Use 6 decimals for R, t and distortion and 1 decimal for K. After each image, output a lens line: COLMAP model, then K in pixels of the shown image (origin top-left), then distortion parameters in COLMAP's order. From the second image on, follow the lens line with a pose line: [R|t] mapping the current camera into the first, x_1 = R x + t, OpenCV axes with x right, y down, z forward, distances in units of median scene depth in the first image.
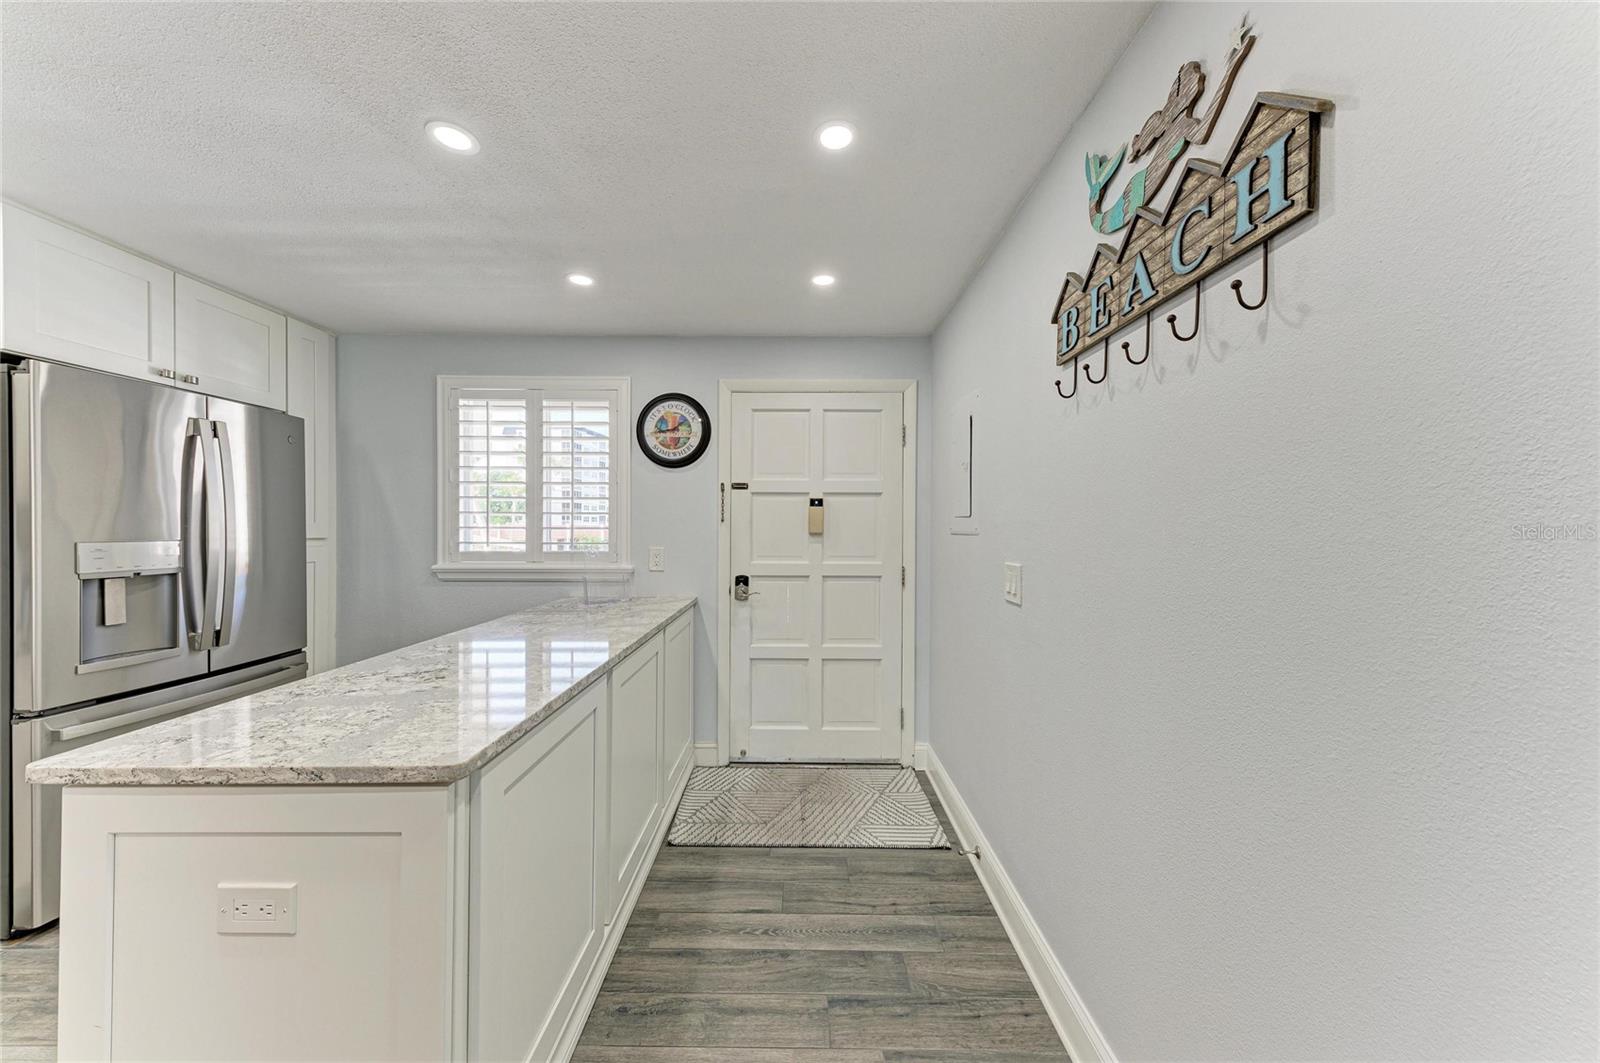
lens RADIAL K [[536.6, 0, 803.5], [0, 536.6, 535.9], [0, 0, 1]] dist [0.019900, -0.002613]
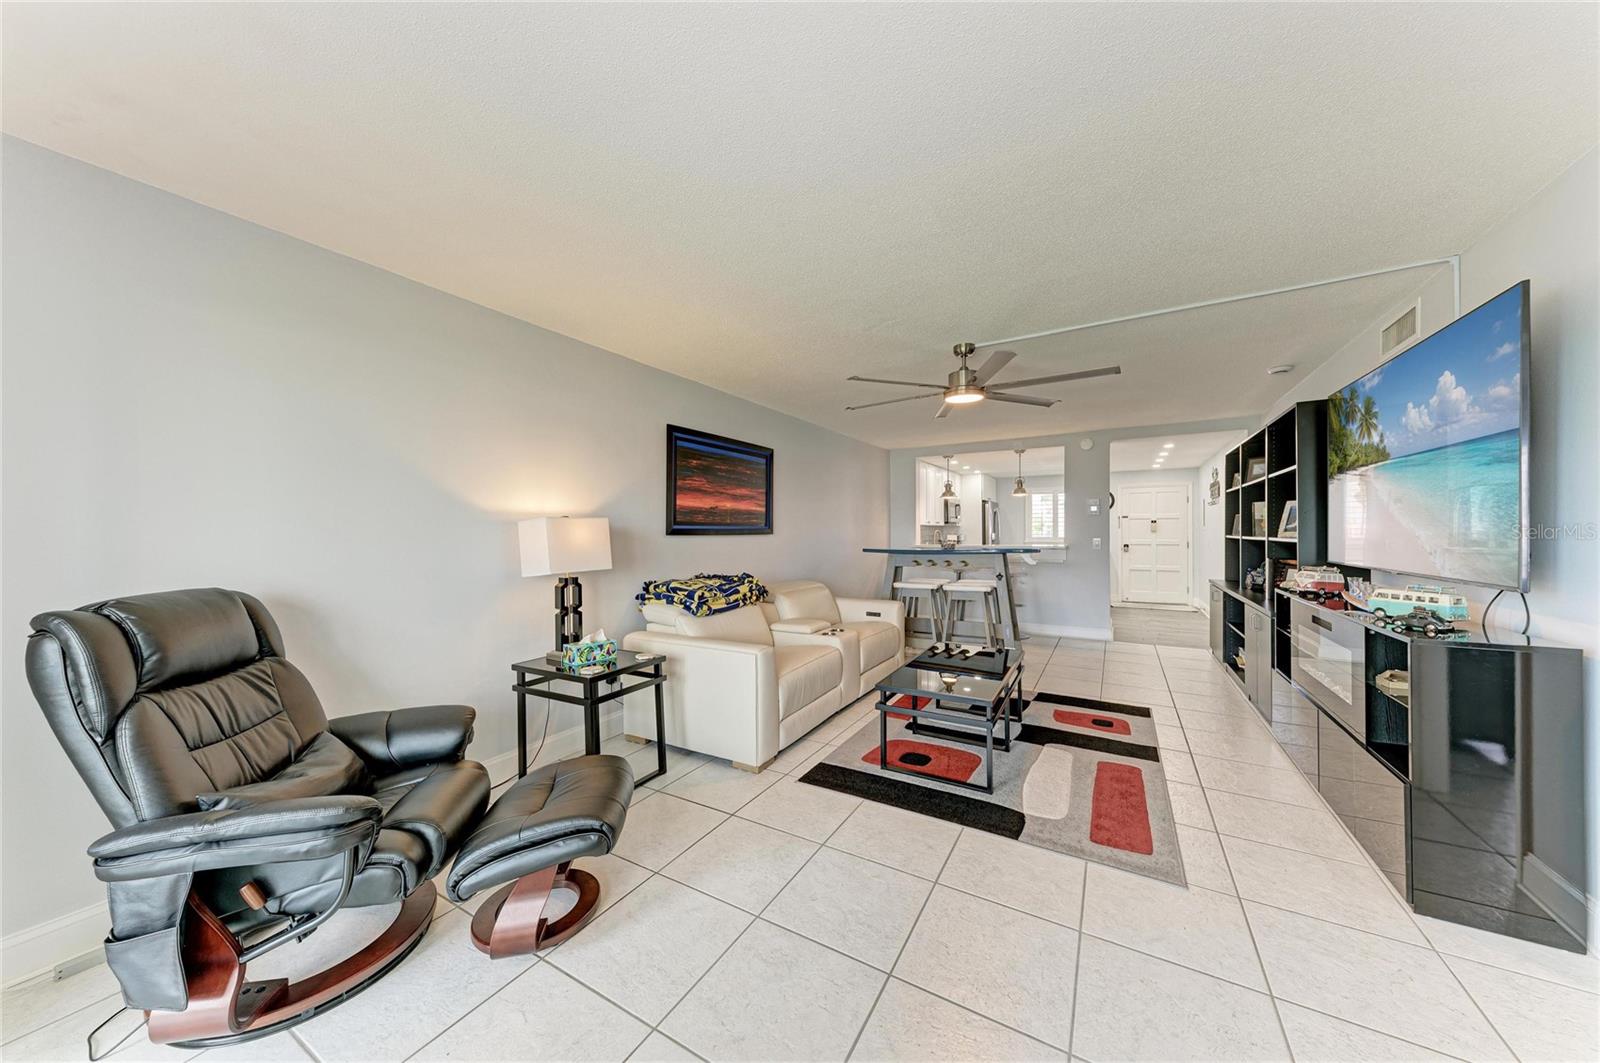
lens RADIAL K [[536.6, 0, 803.5], [0, 536.6, 535.9], [0, 0, 1]] dist [0.019900, -0.002613]
pose [[0.860089, -0.003146, -0.510134, -0.185666], [0.000883, 0.999989, -0.004677, 0.053838], [0.510143, 0.003572, 0.860082, -4.143695]]
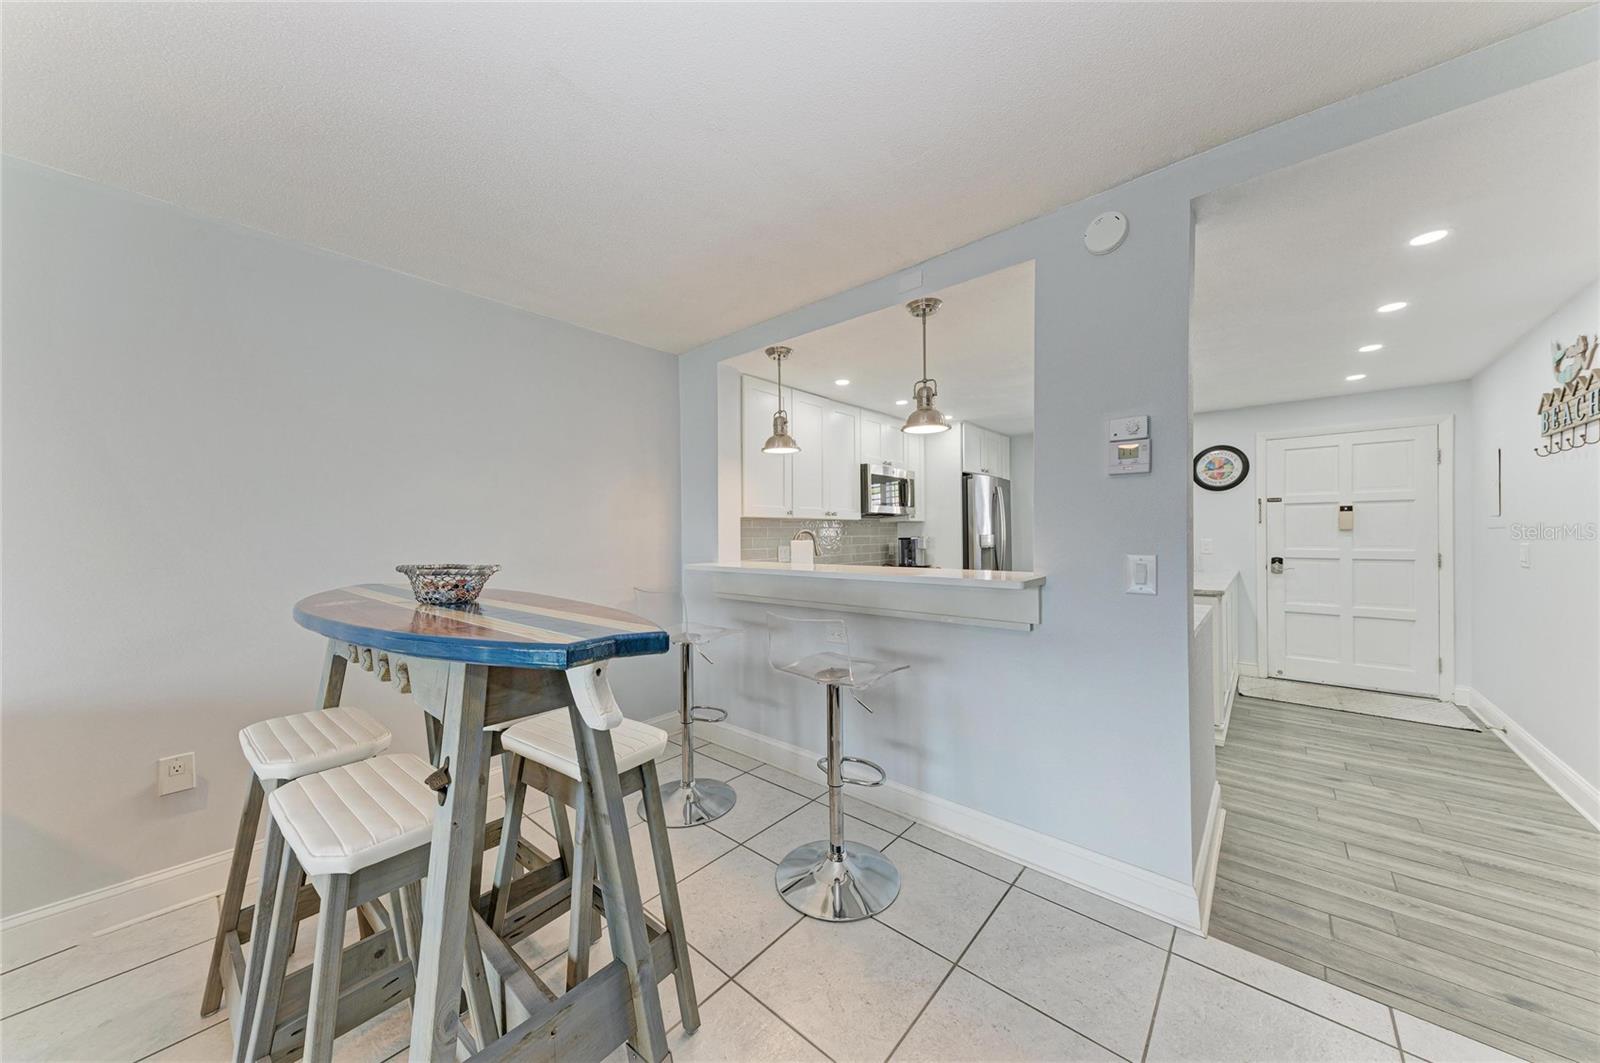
lens RADIAL K [[536.6, 0, 803.5], [0, 536.6, 535.9], [0, 0, 1]] dist [0.019900, -0.002613]
pose [[0.748985, -0.007208, -0.662548, -0.143842], [0.001592, 0.999958, -0.009079, 0.034336], [0.662585, 0.005745, 0.748964, -1.596278]]
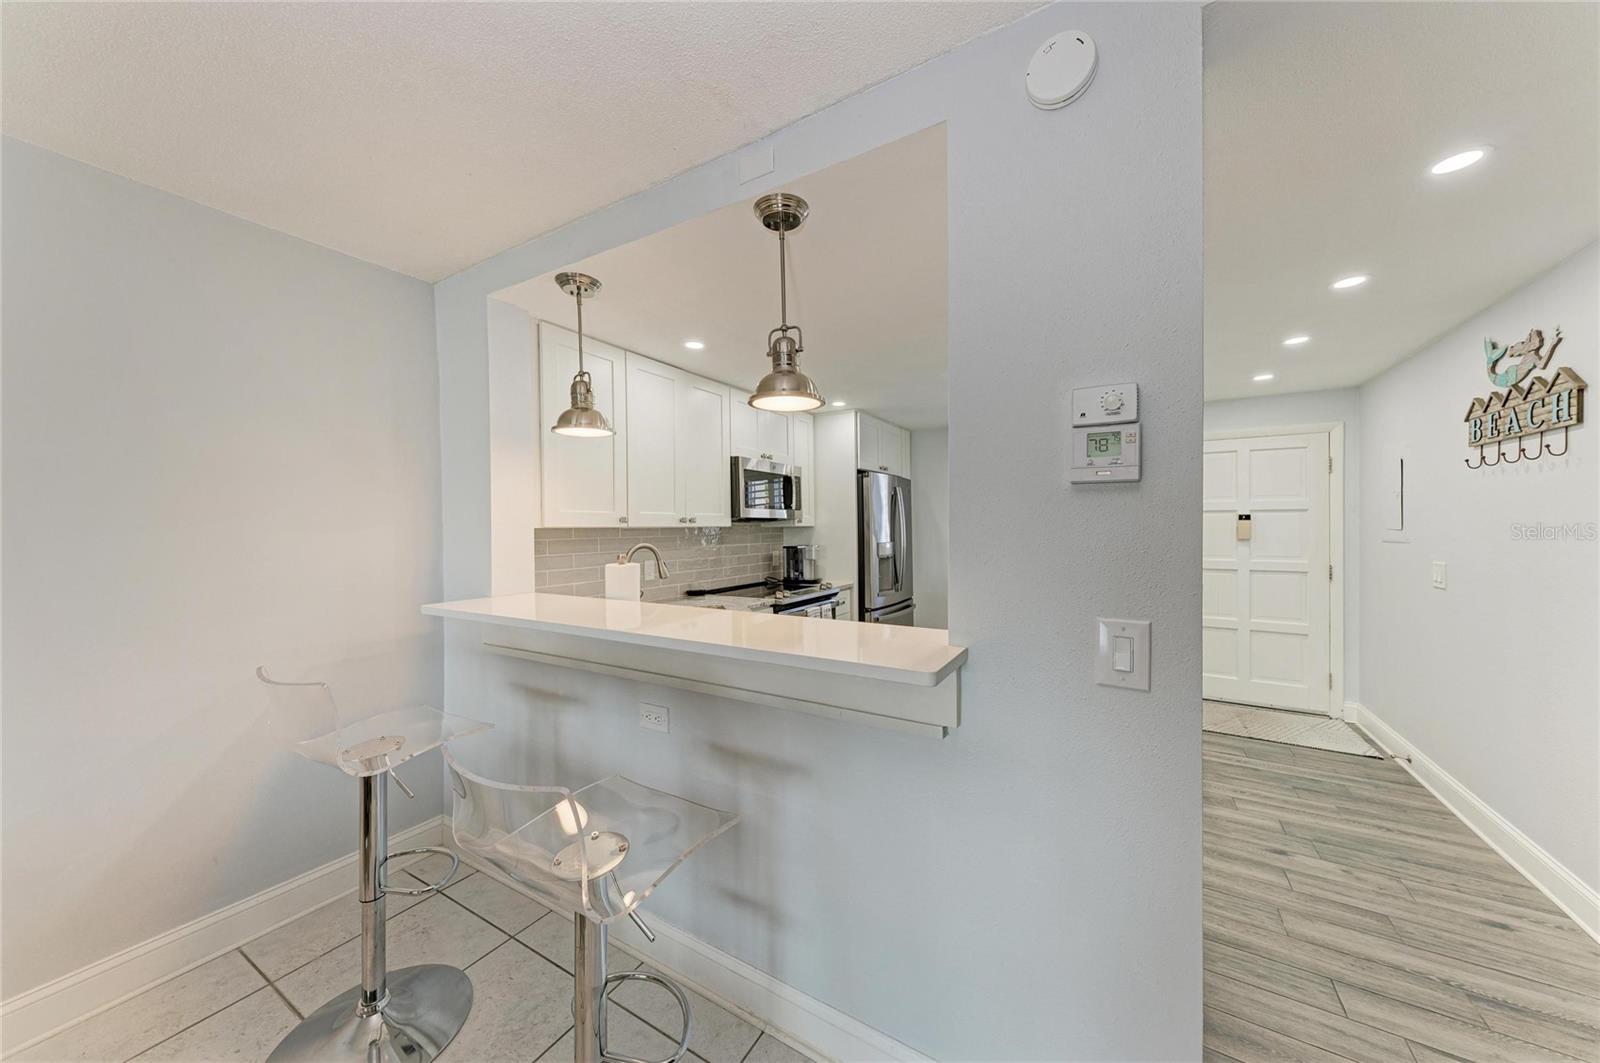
lens RADIAL K [[532.9, 0, 799.7], [0, 532.9, 527.8], [0, 0, 1]] dist [0.000843, -0.000185]
pose [[0.845998, -0.005193, -0.533161, -0.312344], [-0.000412, 0.999946, -0.010393, -0.028642], [0.533186, 0.009012, 0.845950, -1.145316]]
